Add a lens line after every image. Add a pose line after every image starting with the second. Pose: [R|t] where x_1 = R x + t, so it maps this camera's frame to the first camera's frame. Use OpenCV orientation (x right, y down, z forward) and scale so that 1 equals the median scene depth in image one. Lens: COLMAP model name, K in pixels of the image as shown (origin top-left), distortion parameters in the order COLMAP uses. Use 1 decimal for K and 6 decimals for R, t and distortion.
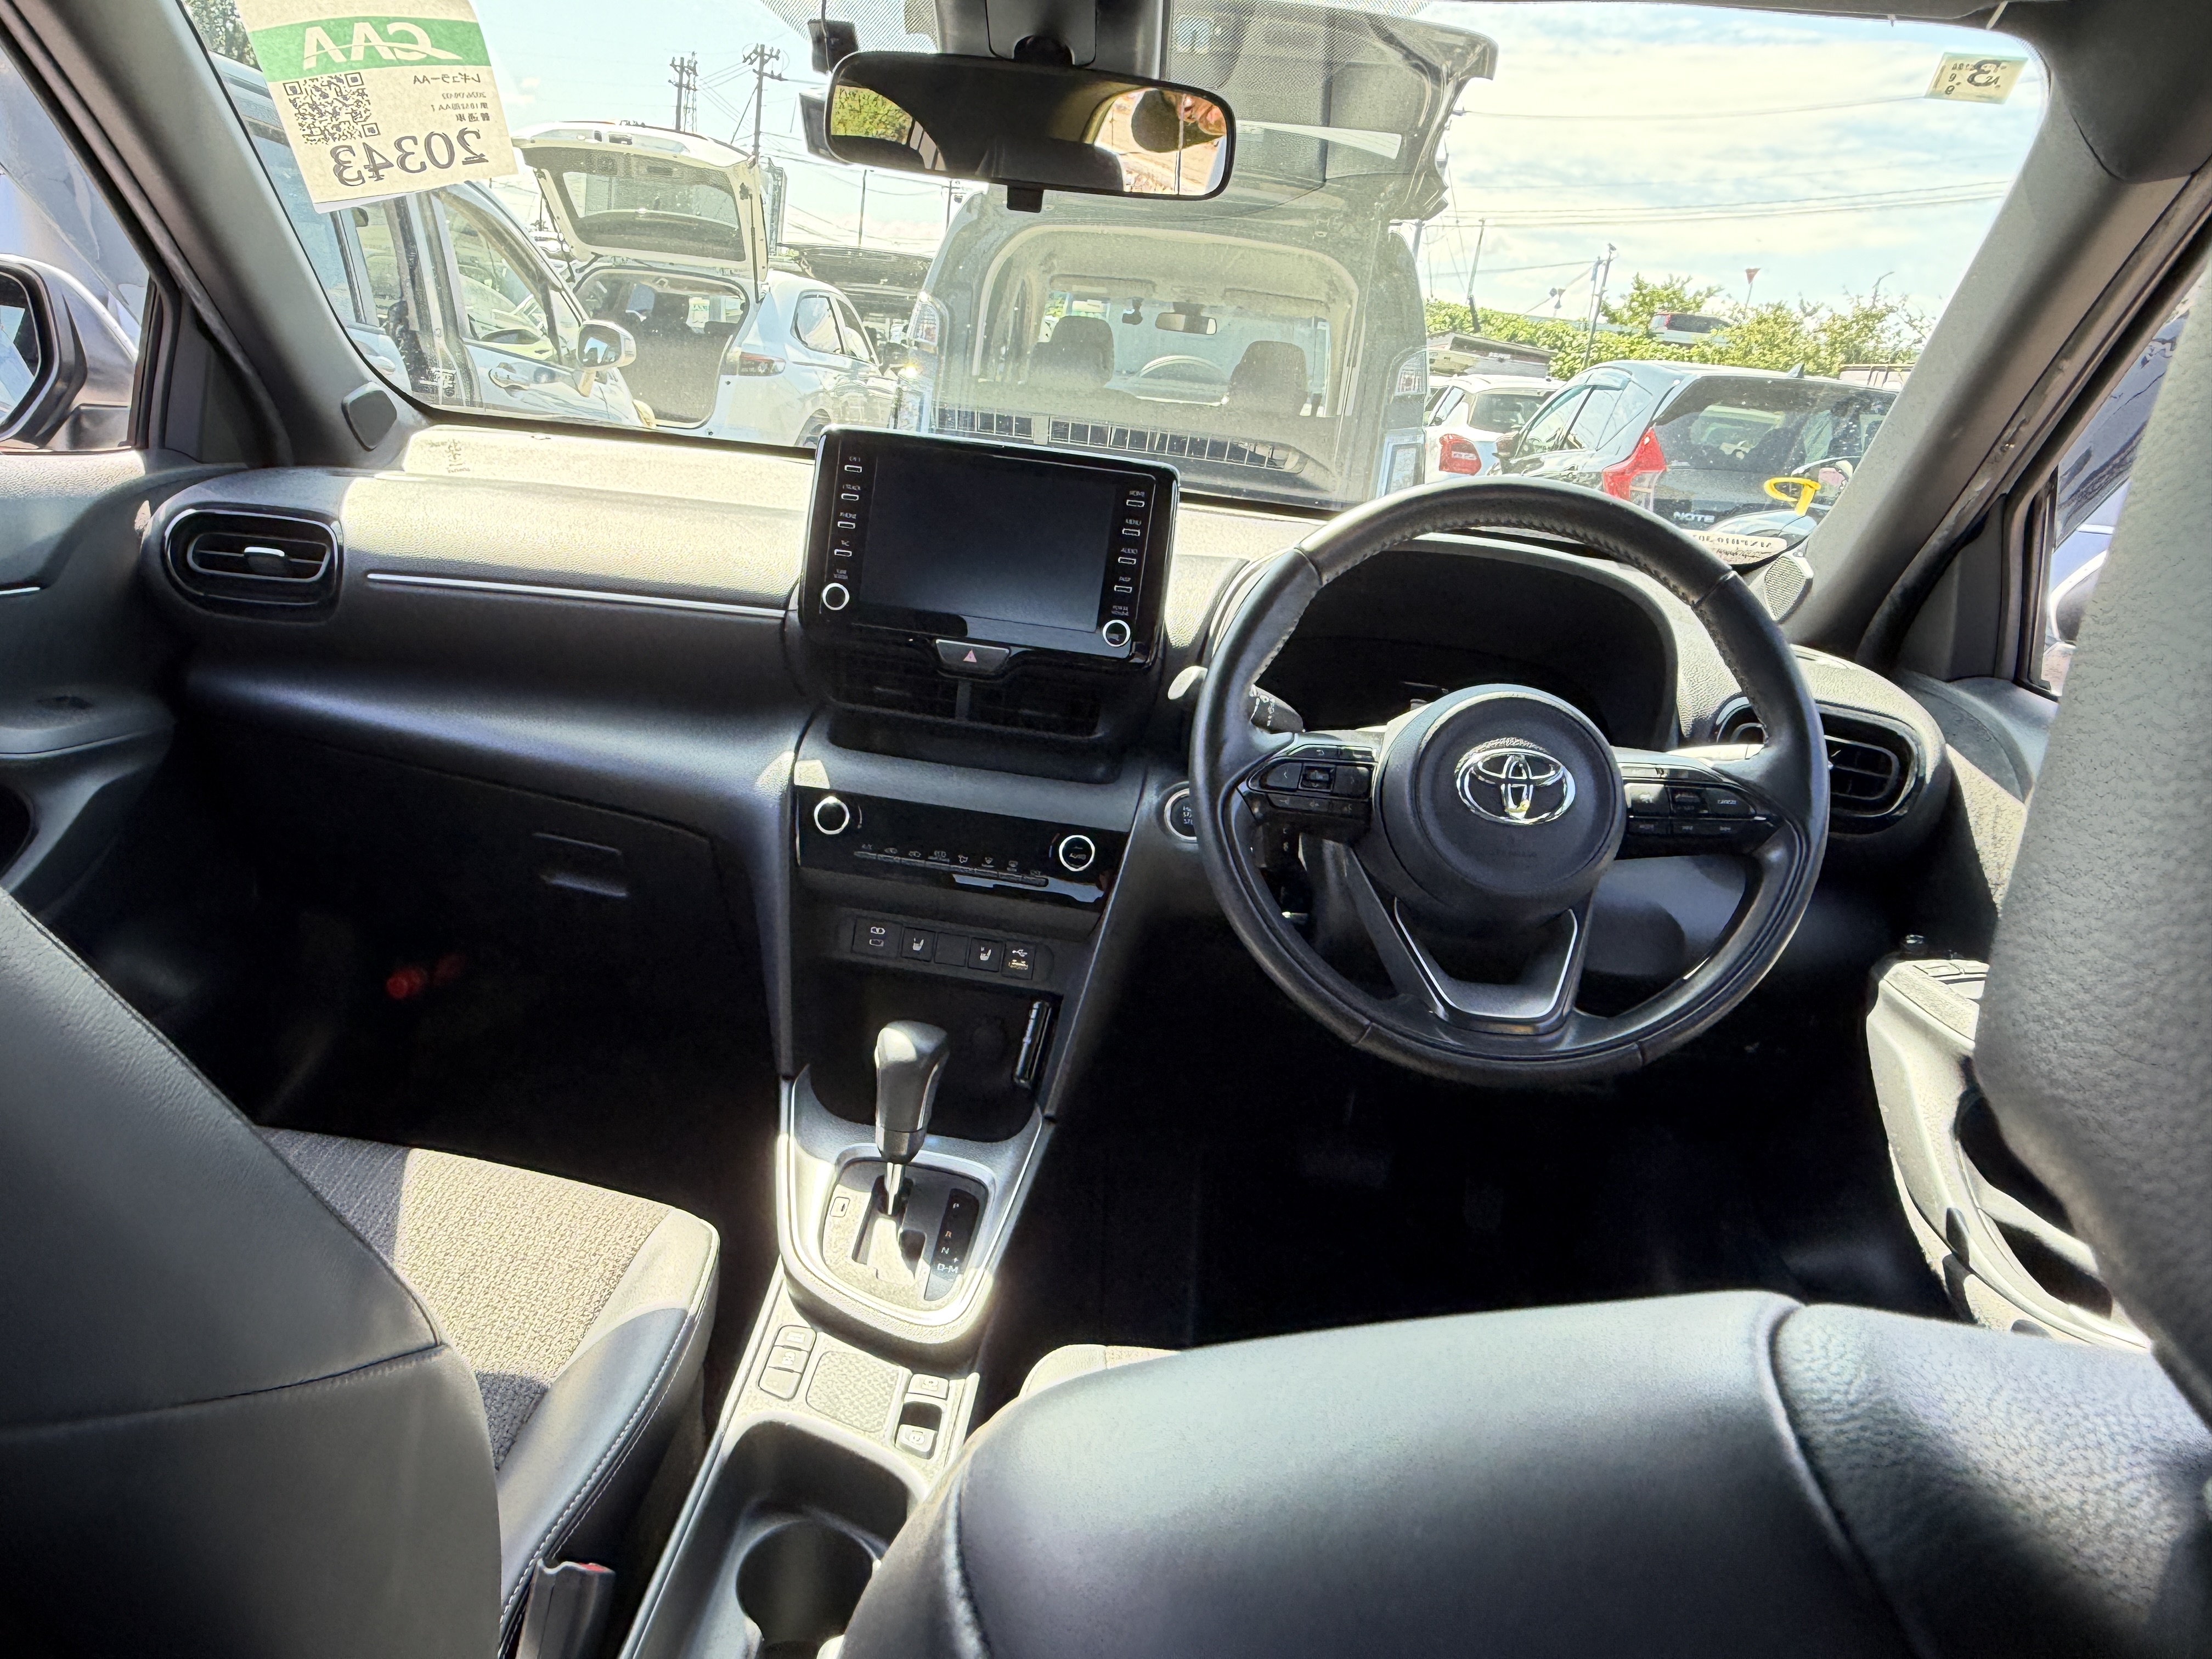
lens RADIAL K [[1375.4, 0, 1106.0], [0, 1375.4, 829.5], [0, 0, 1]] dist [-0.001377, -0.000465]
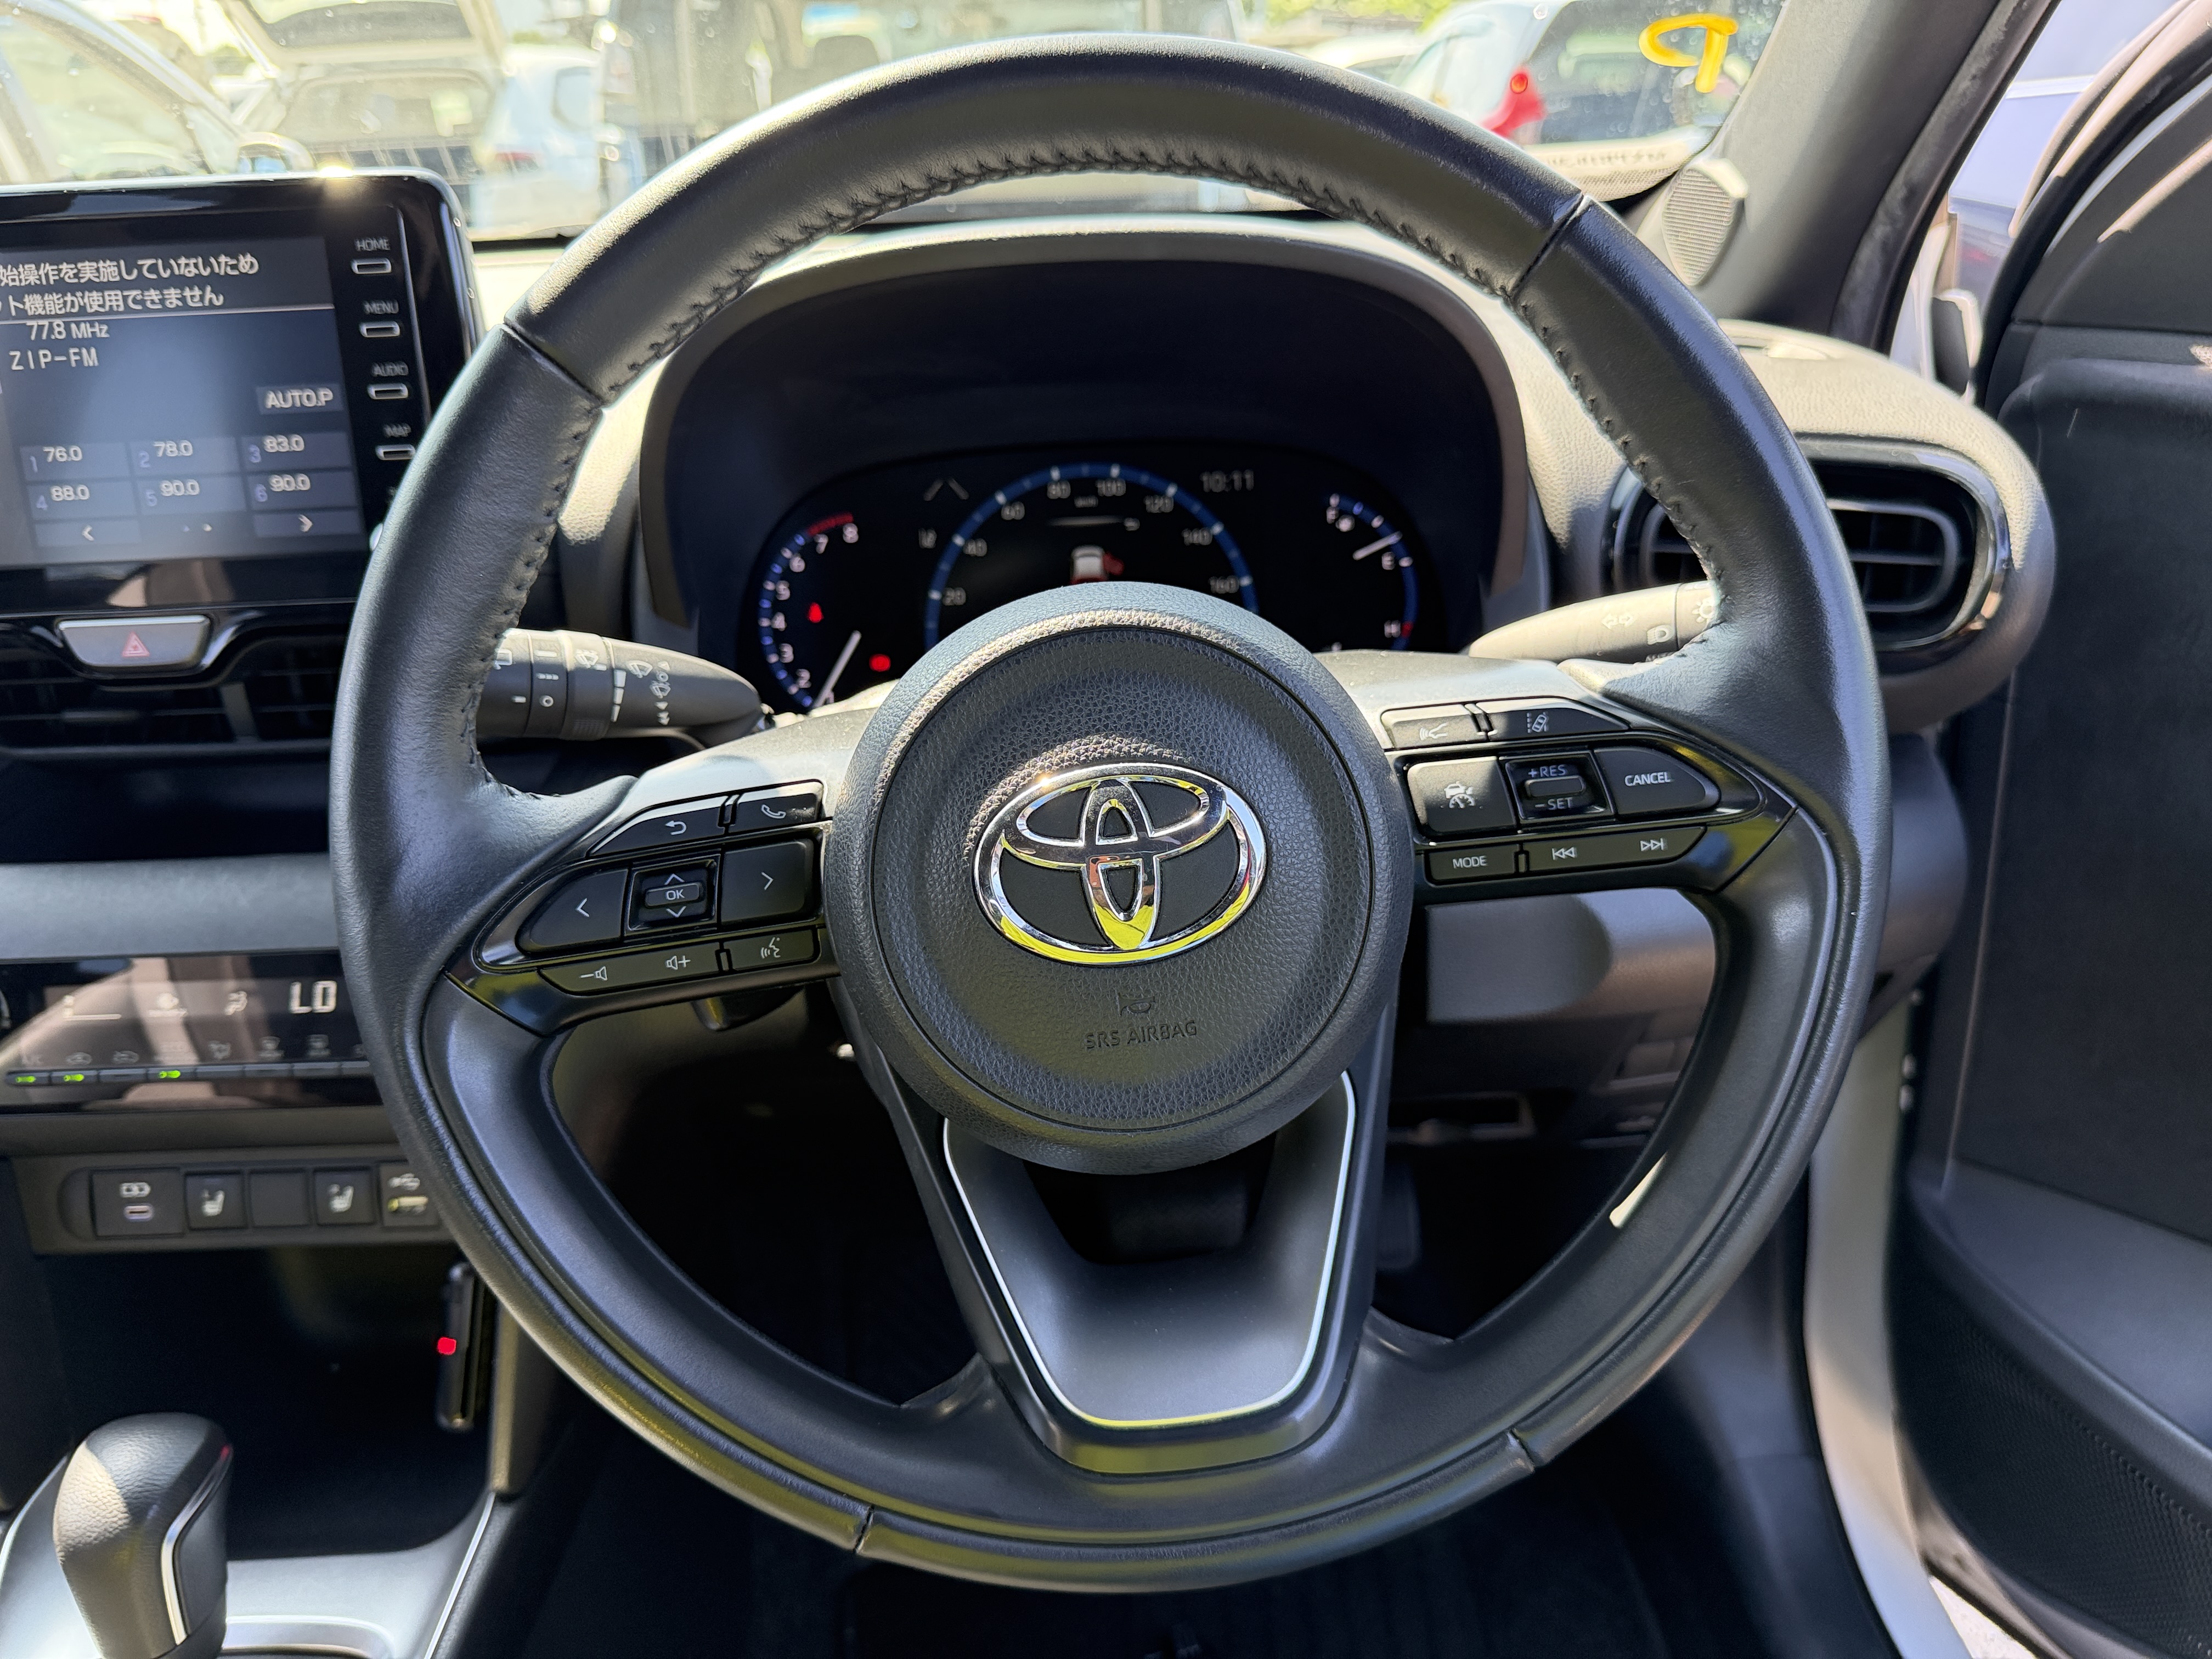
lens RADIAL K [[1548.0, 0, 1106.9], [0, 1548.0, 901.7], [0, 0, 1]] dist [0.004479, -0.001142]
pose [[0.979323, -0.194507, 0.055624, 0.254120], [0.182564, 0.968165, 0.171248, -0.091015], [-0.087162, -0.157553, 0.983656, 0.539037]]
